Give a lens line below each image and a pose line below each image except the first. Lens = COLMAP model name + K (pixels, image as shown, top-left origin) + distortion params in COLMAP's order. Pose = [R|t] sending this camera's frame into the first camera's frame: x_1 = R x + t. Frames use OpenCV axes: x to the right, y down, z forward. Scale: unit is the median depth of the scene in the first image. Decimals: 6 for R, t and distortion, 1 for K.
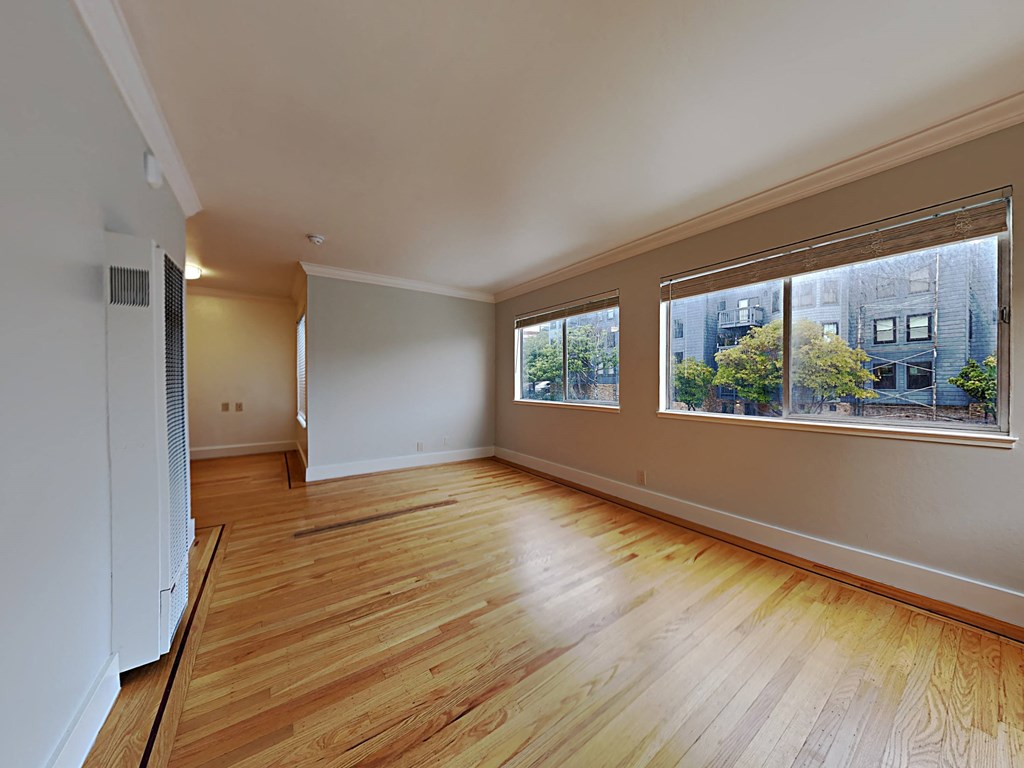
lens RADIAL K [[348.8, 0, 512.3], [0, 348.8, 381.5], [0, 0, 1]] dist [0.002777, 0.000236]
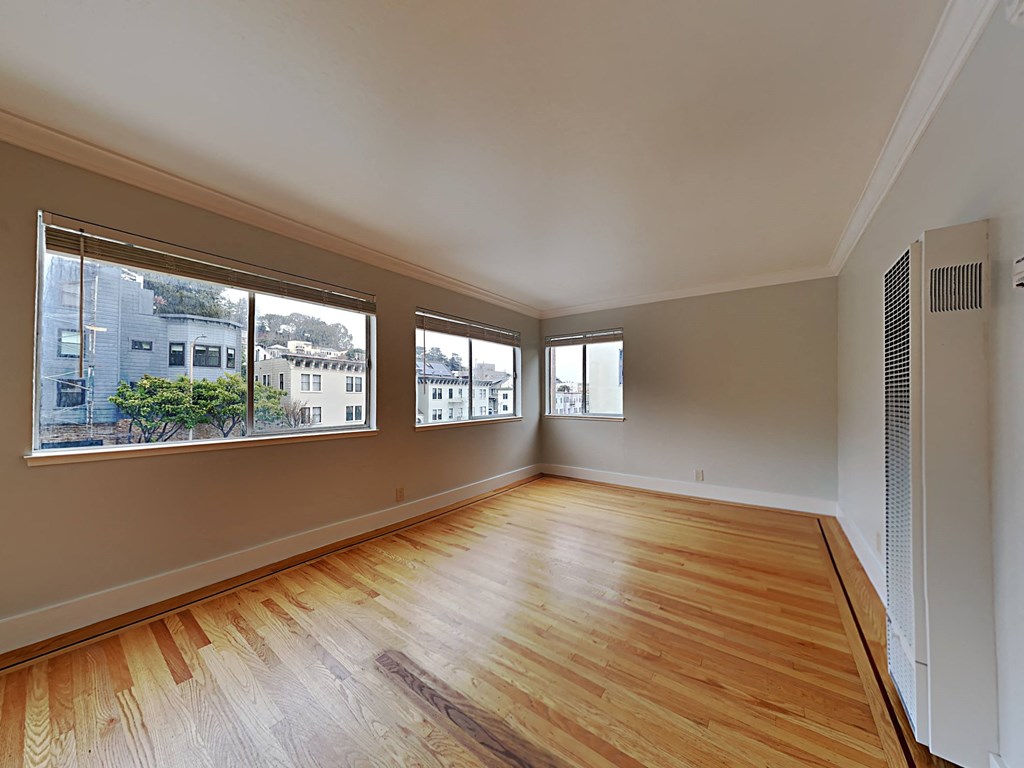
lens RADIAL K [[348.8, 0, 514.0], [0, 348.8, 390.4], [0, 0, 1]] dist [0.002777, 0.000236]
pose [[-0.334848, 0.023107, 0.941989, -0.750402], [0.003006, 0.999720, -0.023454, 0.000761], [-0.942267, -0.005022, -0.334824, 1.111770]]
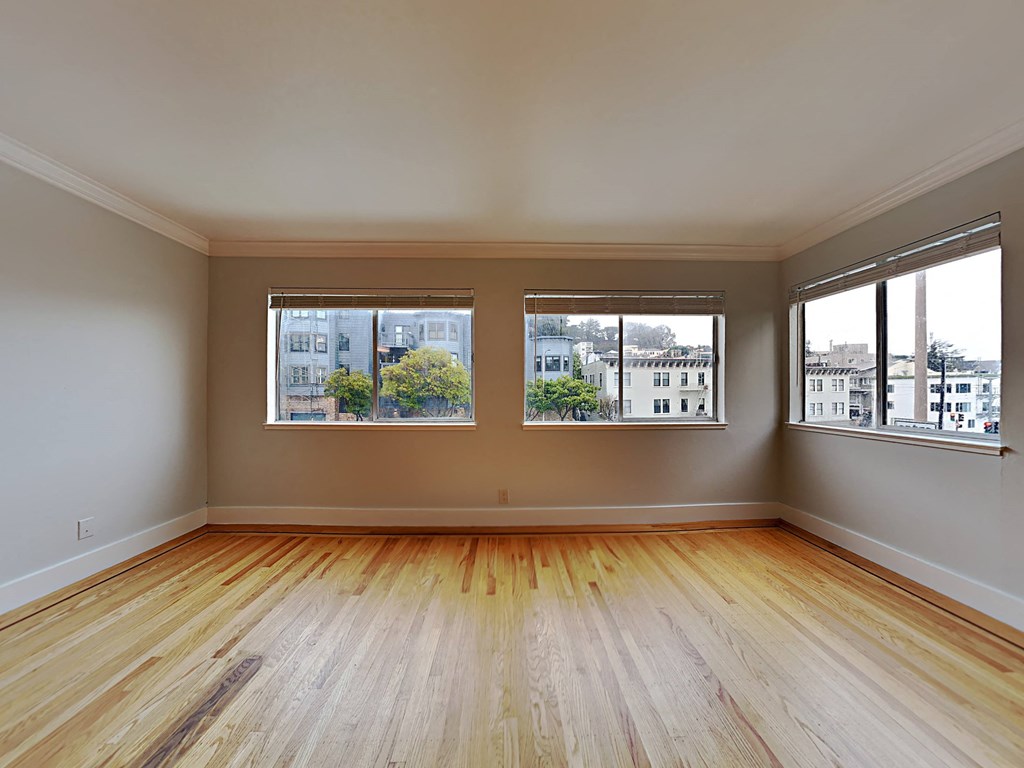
lens RADIAL K [[316.4, 0, 509.4], [0, 316.4, 390.7], [0, 0, 1]] dist [-0.016508, 0.000168]
pose [[0.549321, 0.007630, 0.835576, -0.355859], [-0.000880, 0.999963, -0.008553, -0.001375], [-0.835611, 0.003963, 0.549308, 0.560800]]
